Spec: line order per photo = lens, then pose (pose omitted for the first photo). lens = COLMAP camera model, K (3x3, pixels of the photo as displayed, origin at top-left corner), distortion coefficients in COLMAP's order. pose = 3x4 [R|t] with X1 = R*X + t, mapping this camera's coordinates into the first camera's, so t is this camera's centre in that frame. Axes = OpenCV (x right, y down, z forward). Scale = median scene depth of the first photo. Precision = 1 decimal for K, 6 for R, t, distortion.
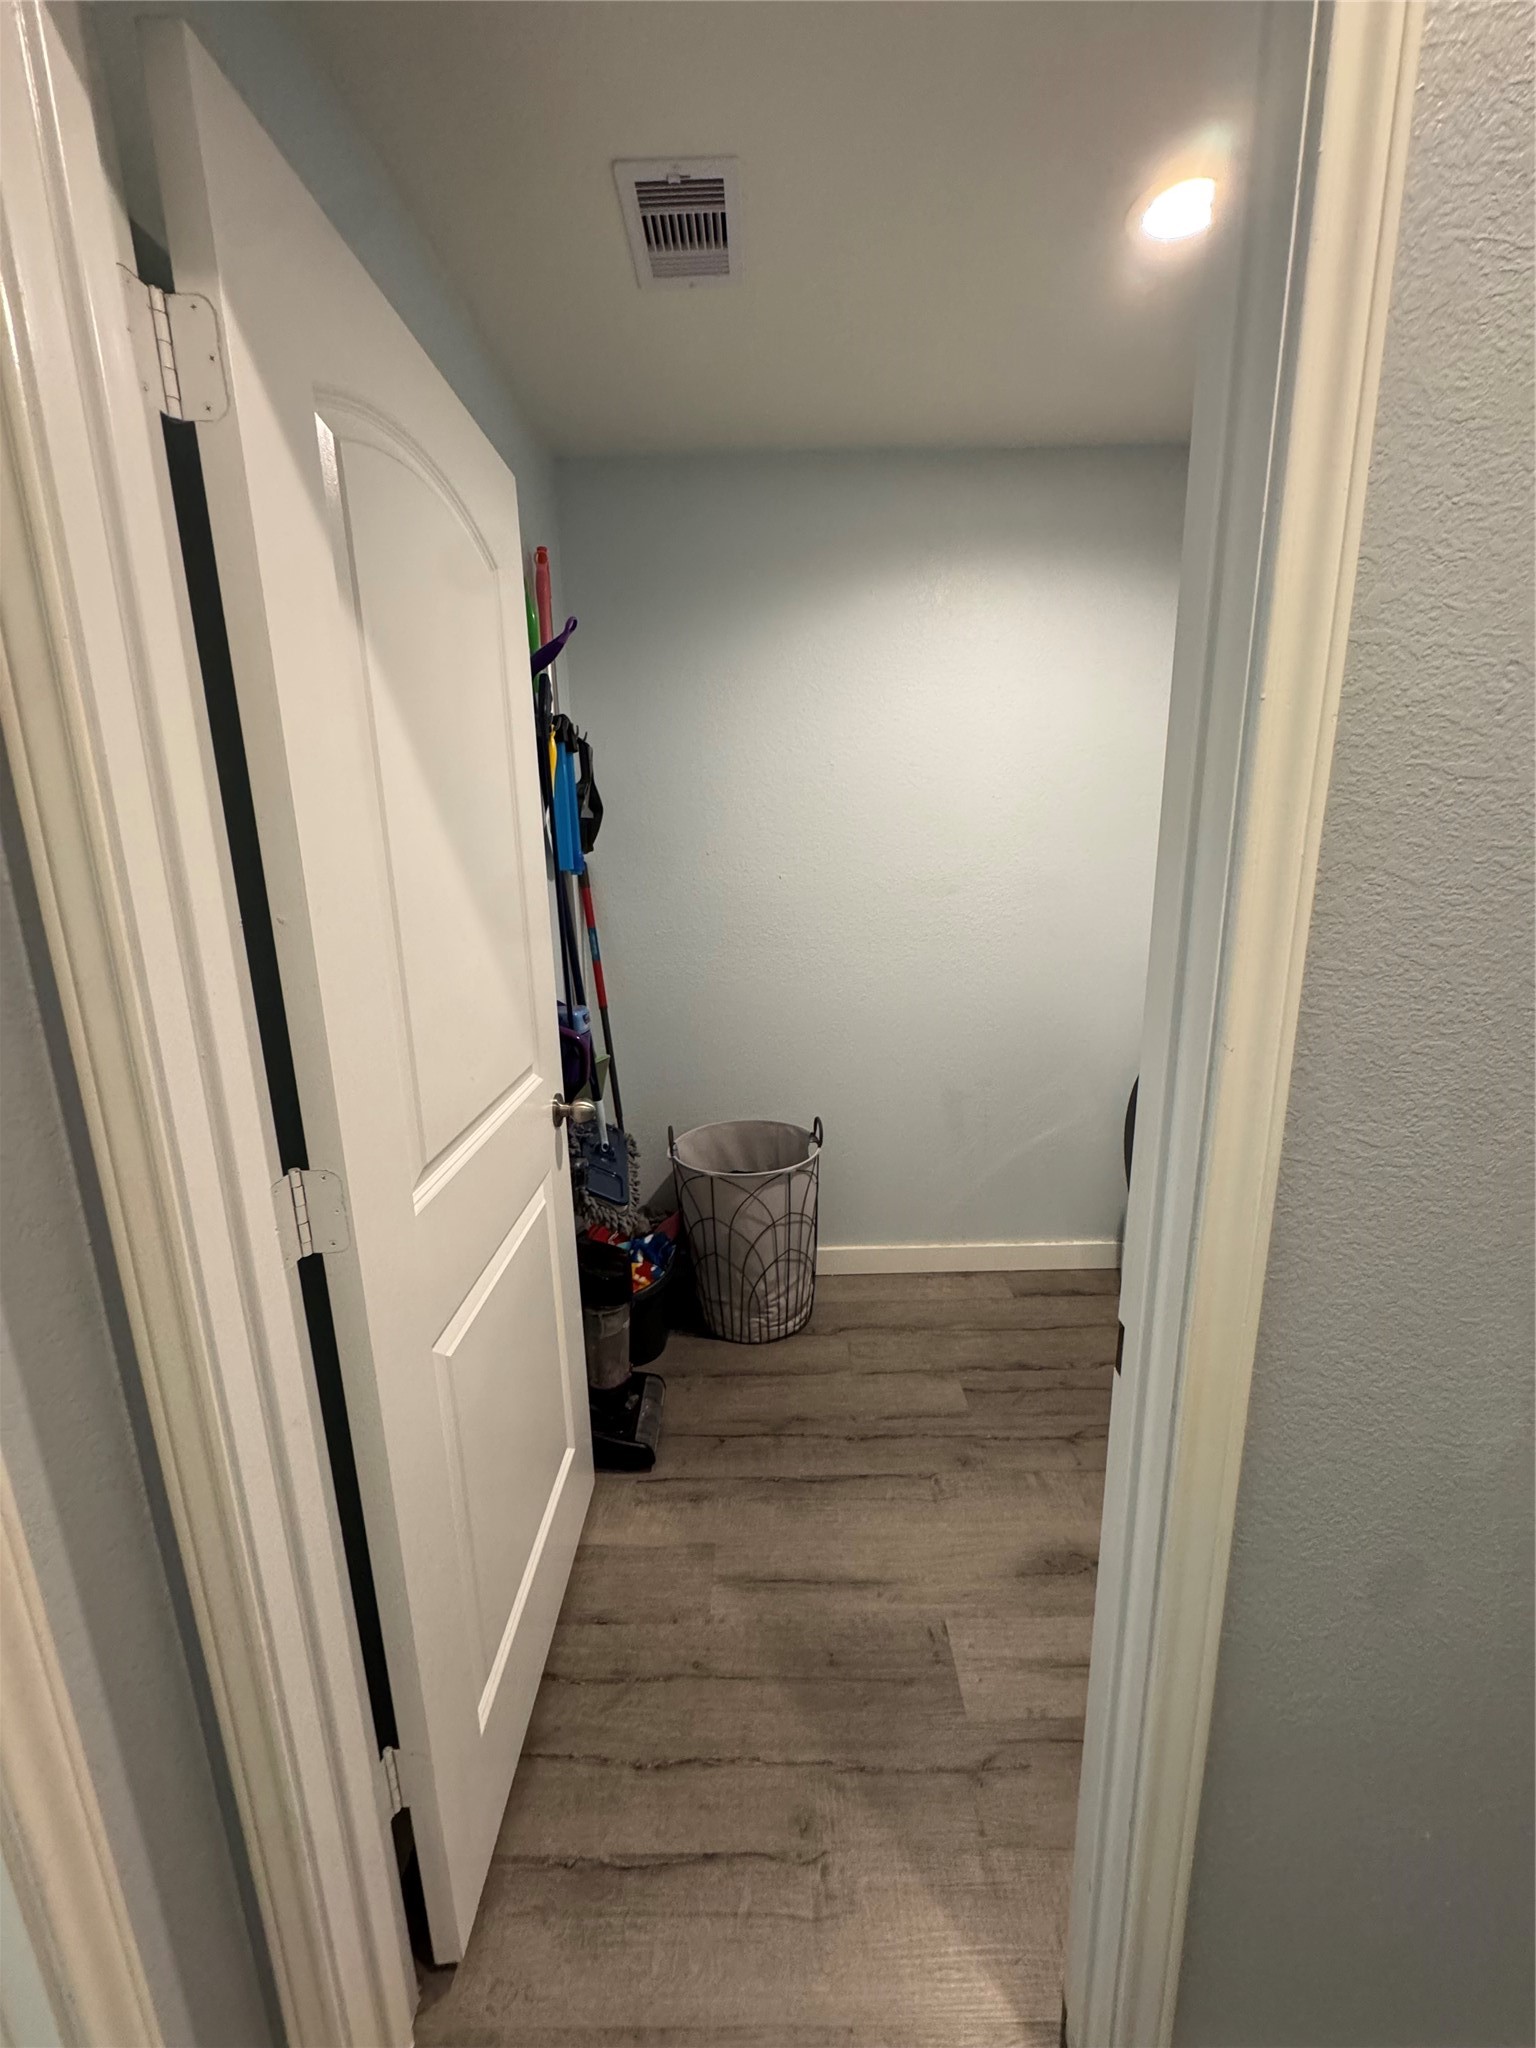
lens RADIAL K [[824.1, 0, 771.9], [0, 824.1, 1031.8], [0, 0, 1]] dist [-0.003382, -0.000356]
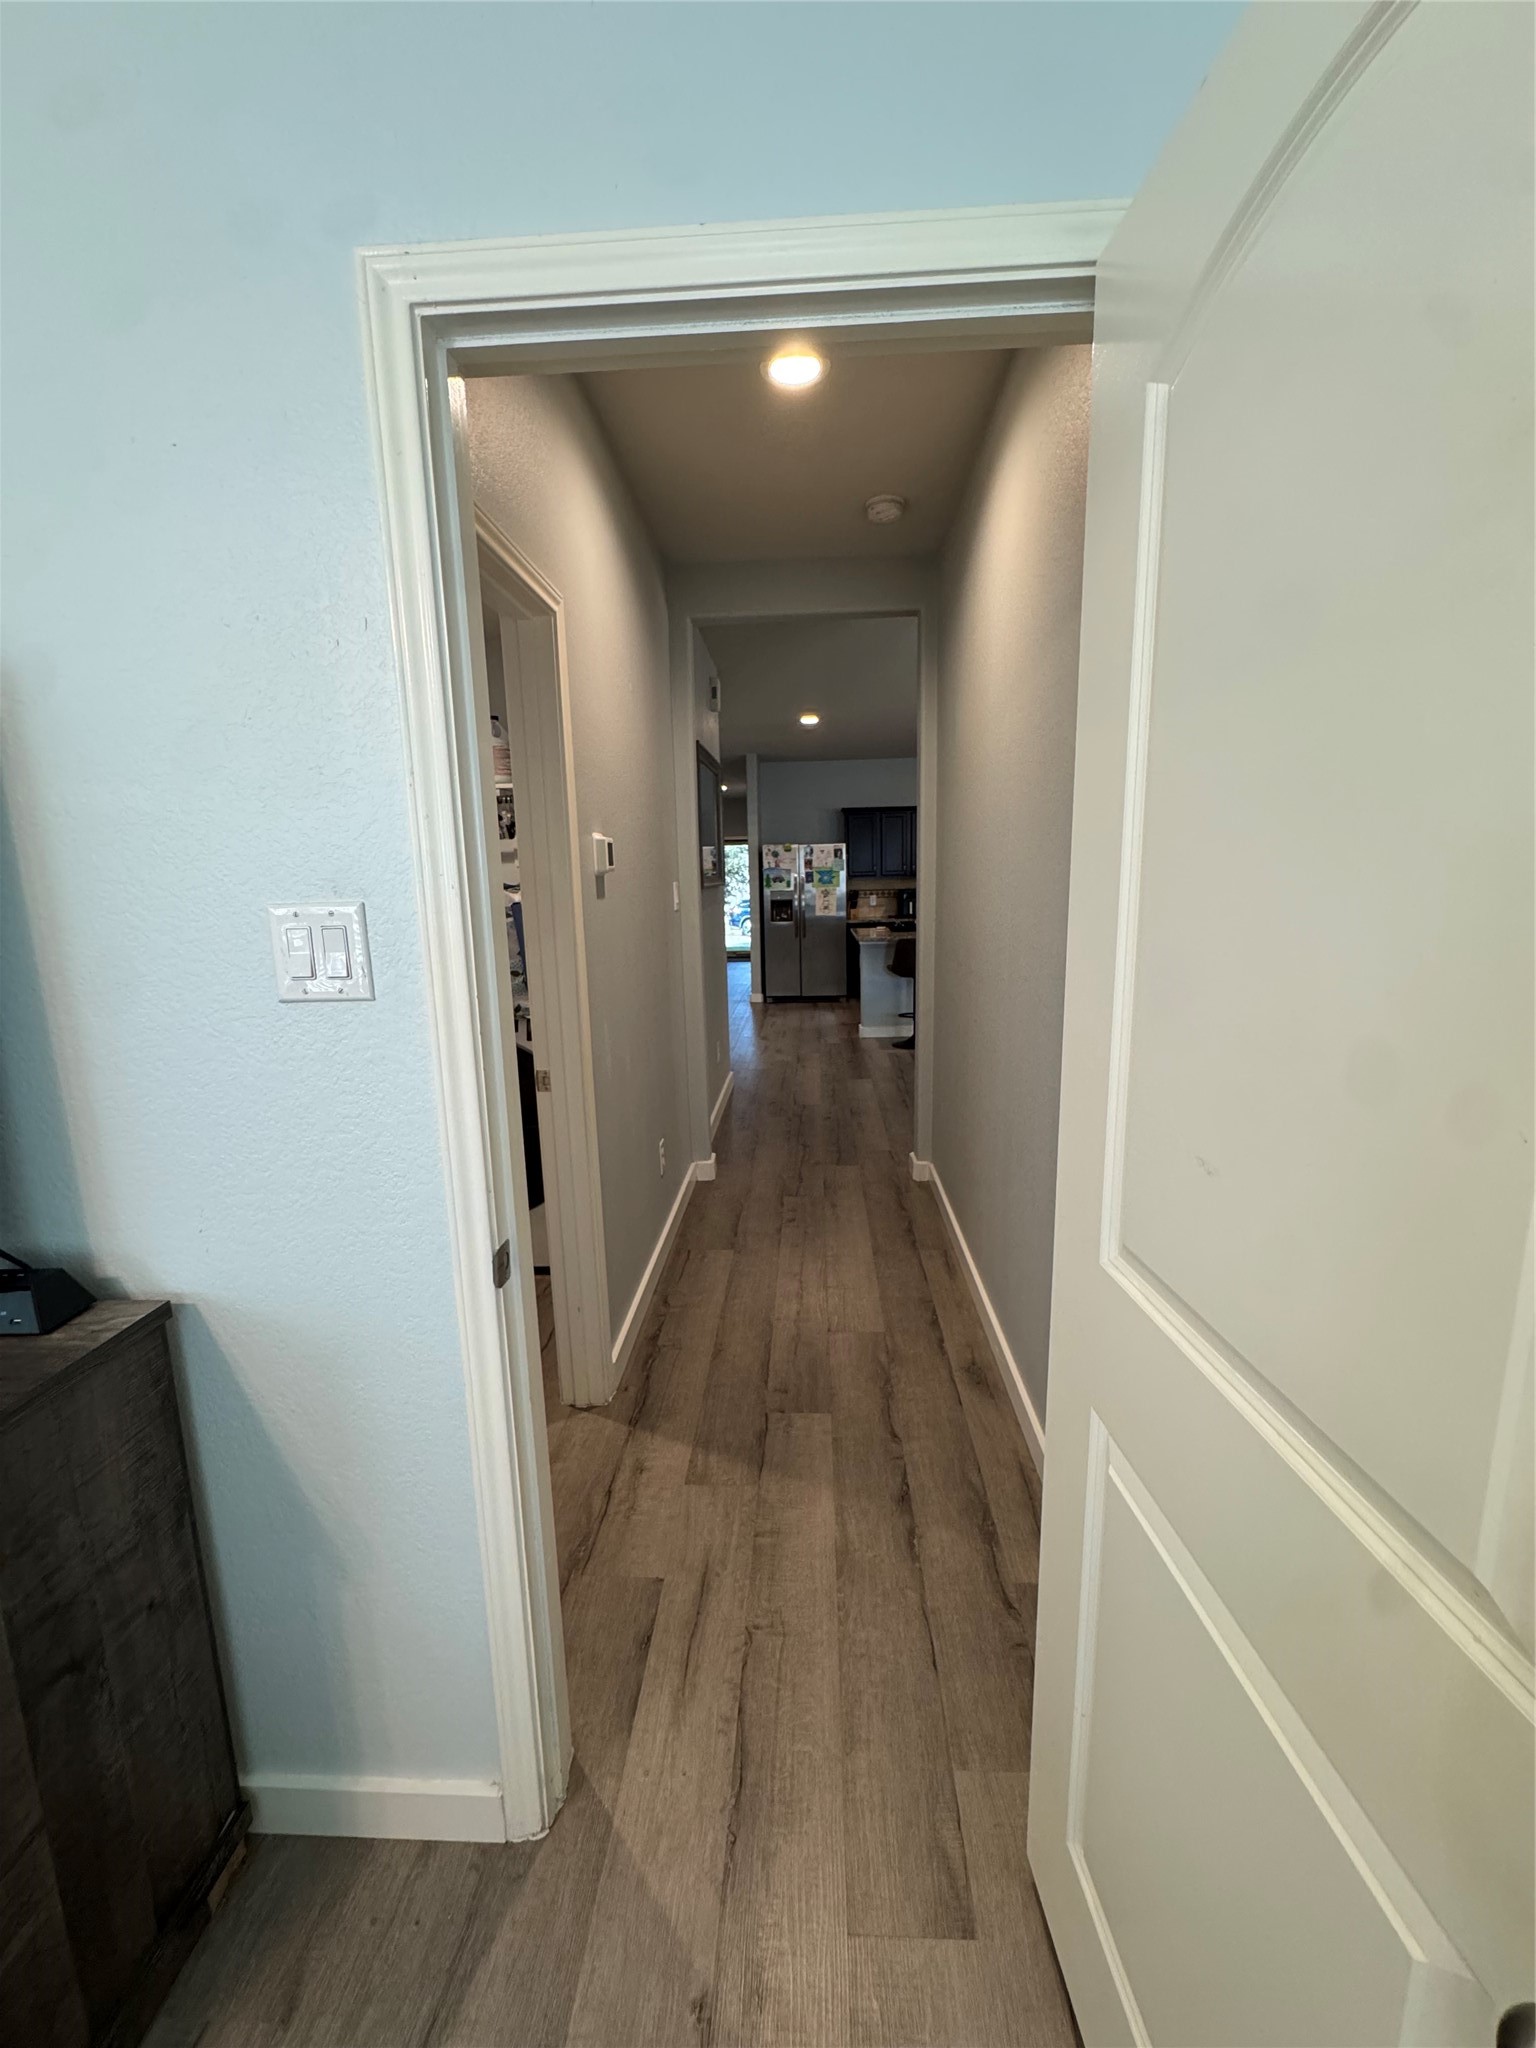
lens RADIAL K [[824.1, 0, 769.1], [0, 824.1, 1027.3], [0, 0, 1]] dist [-0.003382, -0.000356]
pose [[0.055766, -0.145730, 0.987751, -1.152180], [0.243465, 0.961413, 0.128099, -0.108594], [-0.968305, 0.233340, 0.089094, 0.631136]]
